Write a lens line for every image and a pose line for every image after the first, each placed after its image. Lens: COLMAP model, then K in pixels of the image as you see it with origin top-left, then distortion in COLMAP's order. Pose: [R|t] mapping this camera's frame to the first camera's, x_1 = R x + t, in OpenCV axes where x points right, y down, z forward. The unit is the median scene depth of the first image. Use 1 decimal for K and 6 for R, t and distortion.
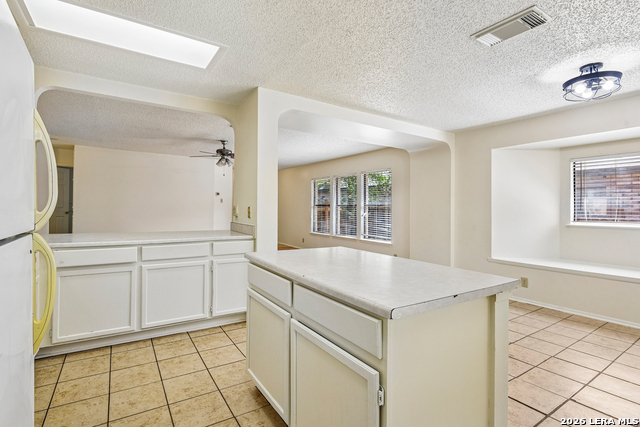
lens RADIAL K [[298.0, 0, 304.9], [0, 298.0, 209.6], [0, 0, 1]] dist [-0.006892, -0.005727]
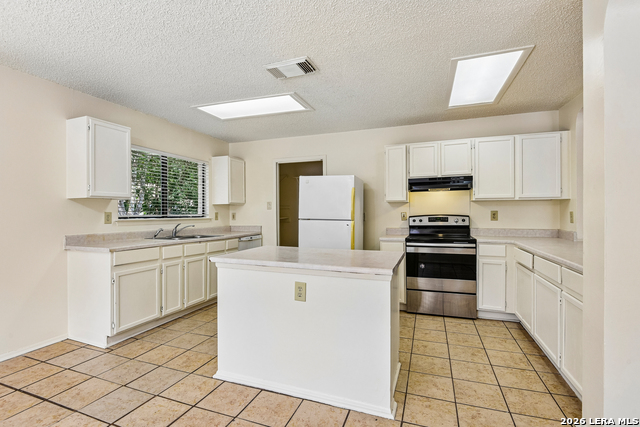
lens RADIAL K [[307.0, 0, 319.2], [0, 307.0, 211.9], [0, 0, 1]] dist [-0.011840, -0.003167]
pose [[-0.786374, -0.008459, -0.617693, 0.415679], [-0.012850, 0.999914, 0.002665, -0.009801], [0.617617, 0.010033, -0.786415, 0.849721]]
